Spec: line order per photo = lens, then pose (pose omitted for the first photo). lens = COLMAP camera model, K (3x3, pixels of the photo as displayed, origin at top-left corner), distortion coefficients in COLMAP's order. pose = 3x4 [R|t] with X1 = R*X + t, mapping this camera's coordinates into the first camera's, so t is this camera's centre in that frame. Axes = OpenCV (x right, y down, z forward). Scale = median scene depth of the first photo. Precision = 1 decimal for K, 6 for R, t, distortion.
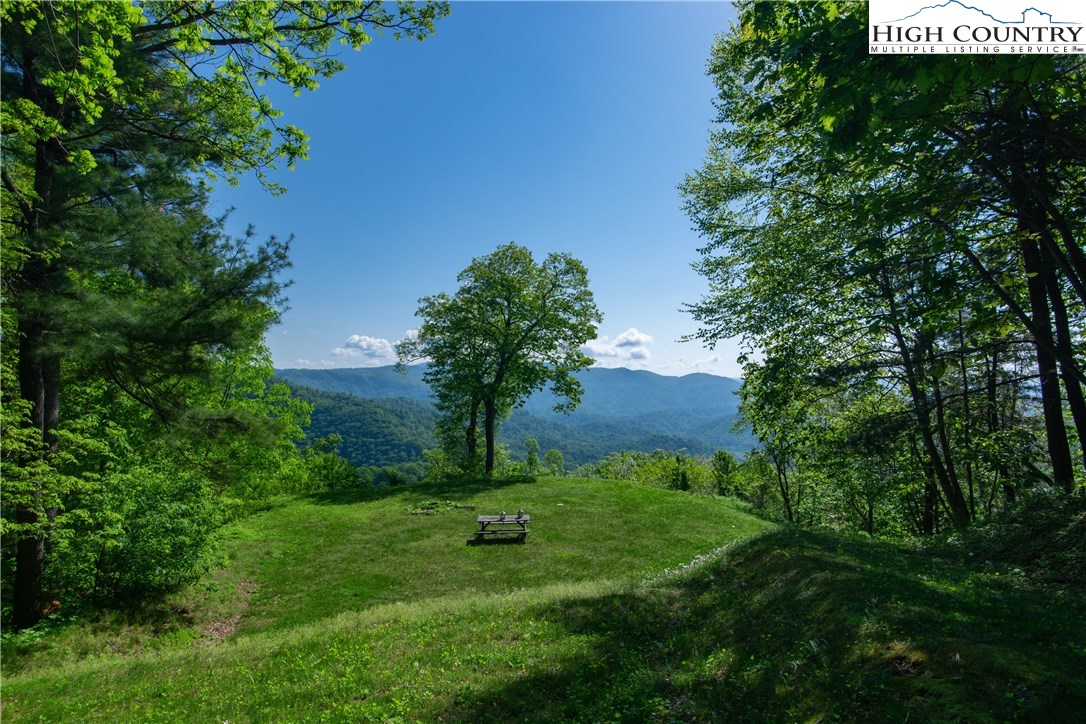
lens RADIAL K [[572.9, 0, 537.7], [0, 572.9, 363.9], [0, 0, 1]] dist [0.007878, 0.000093]
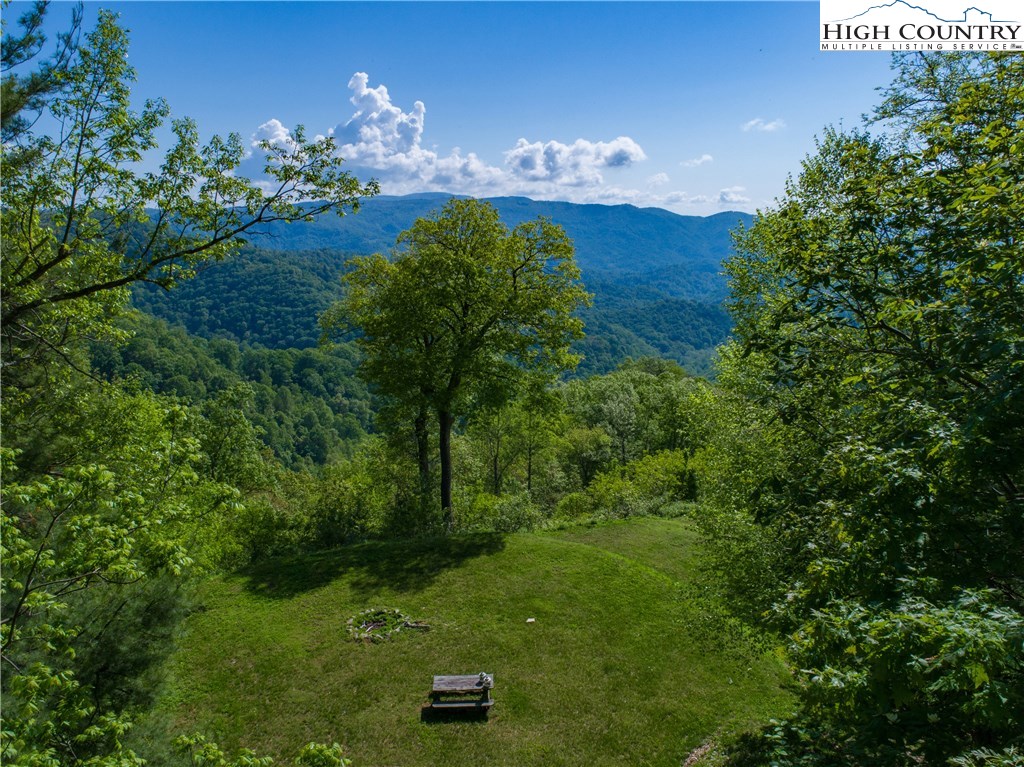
lens RADIAL K [[772.3, 0, 506.7], [0, 772.3, 380.7], [0, 0, 1]] dist [-0.023412, 0.010271]
pose [[0.999983, -0.003561, -0.004531, 0.005486], [0.004507, 0.973257, 0.229675, -0.190606], [0.003592, -0.229692, 0.973257, -0.007518]]
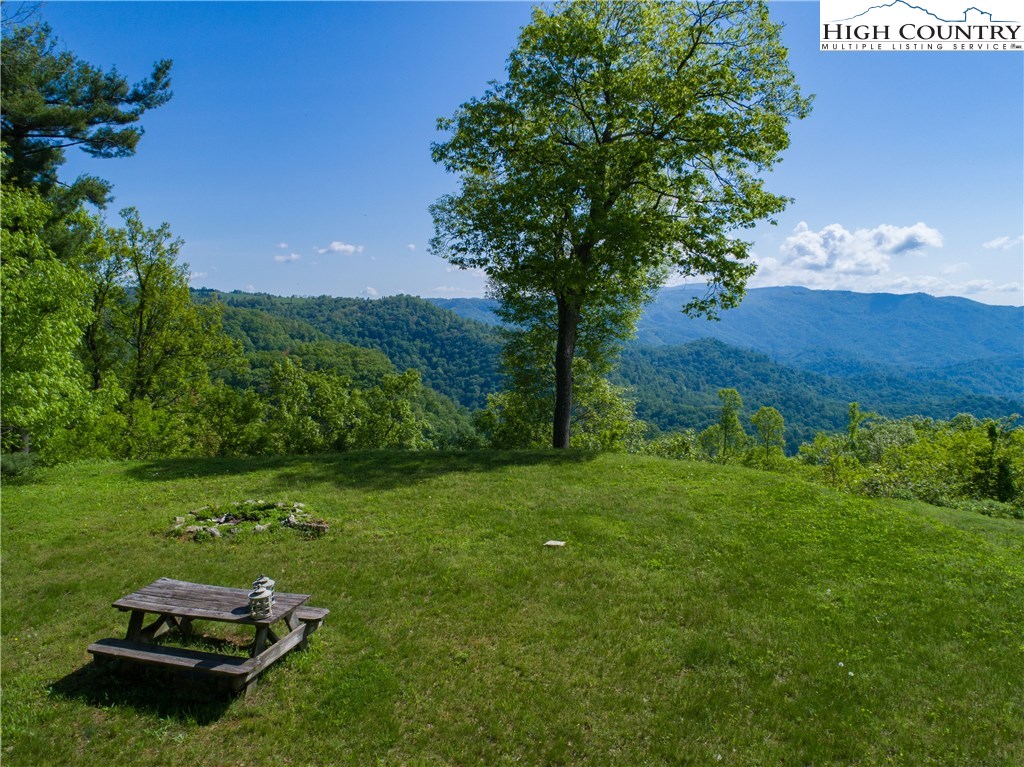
lens RADIAL K [[772.3, 0, 508.0], [0, 772.3, 379.8], [0, 0, 1]] dist [-0.023412, 0.010271]
pose [[0.941607, 0.028191, -0.335531, 0.088376], [0.010765, 0.993459, 0.113678, 0.052585], [0.336541, -0.110652, 0.935145, 0.310460]]
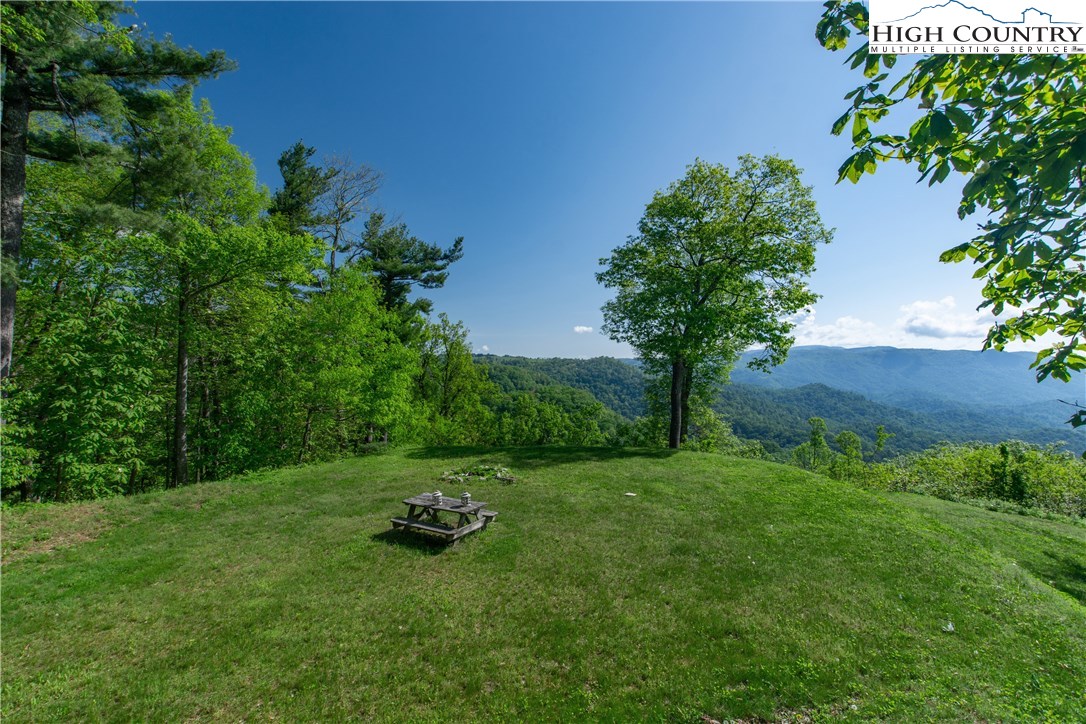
lens RADIAL K [[479.3, 0, 537.7], [0, 479.3, 361.1], [0, 0, 1]] dist [-0.000070, -0.002291]
pose [[0.816473, -0.015503, -0.577176, 0.138852], [0.025324, 0.999639, 0.008972, 0.051408], [0.576829, -0.021942, 0.816570, 0.283526]]
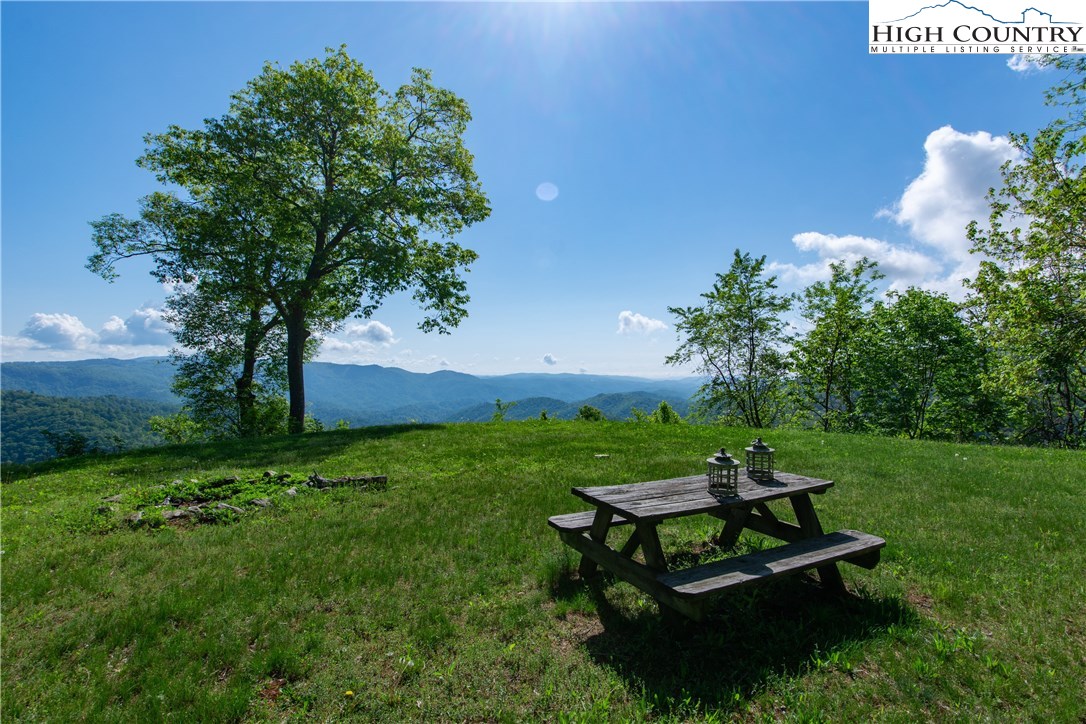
lens RADIAL K [[523.7, 0, 540.1], [0, 523.7, 364.2], [0, 0, 1]] dist [-0.000051, 0.001121]
pose [[0.898852, 0.011951, 0.438090, -0.084150], [-0.013872, 0.999903, 0.001186, 0.099425], [-0.438033, -0.007143, 0.898931, 0.378213]]
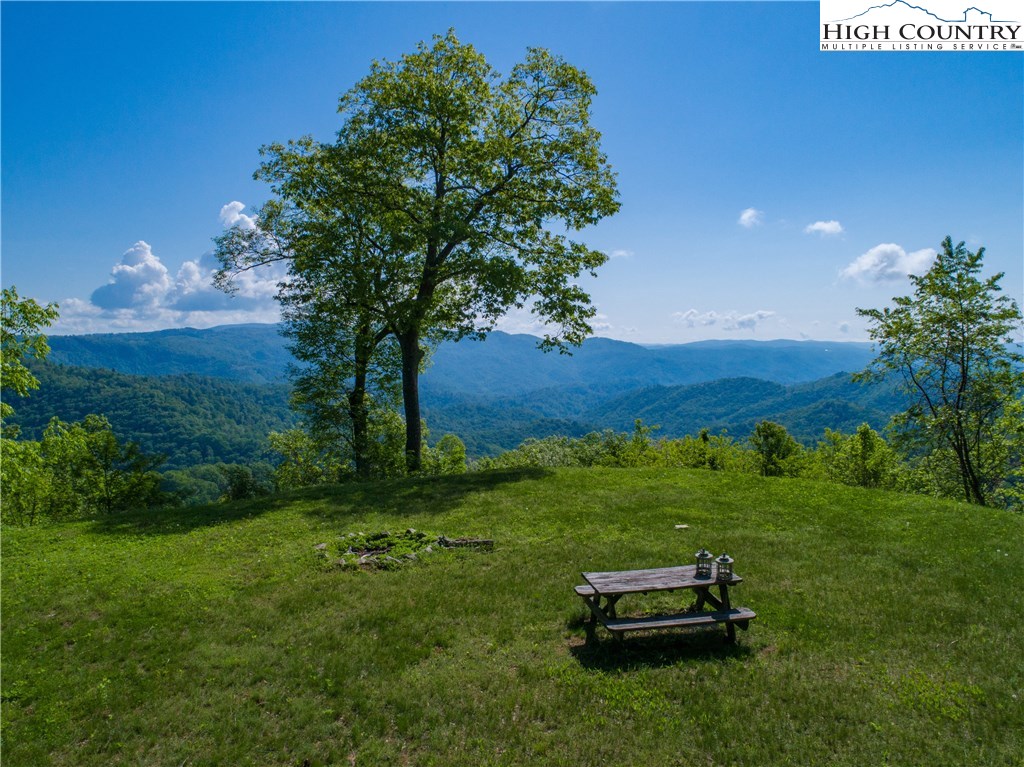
lens RADIAL K [[772.3, 0, 509.0], [0, 772.3, 384.0], [0, 0, 1]] dist [-0.023412, 0.010271]
pose [[0.986969, -0.014314, 0.160271, -0.097630], [0.002293, 0.997185, 0.074940, 0.051515], [-0.160893, -0.073596, 0.984224, 0.248157]]
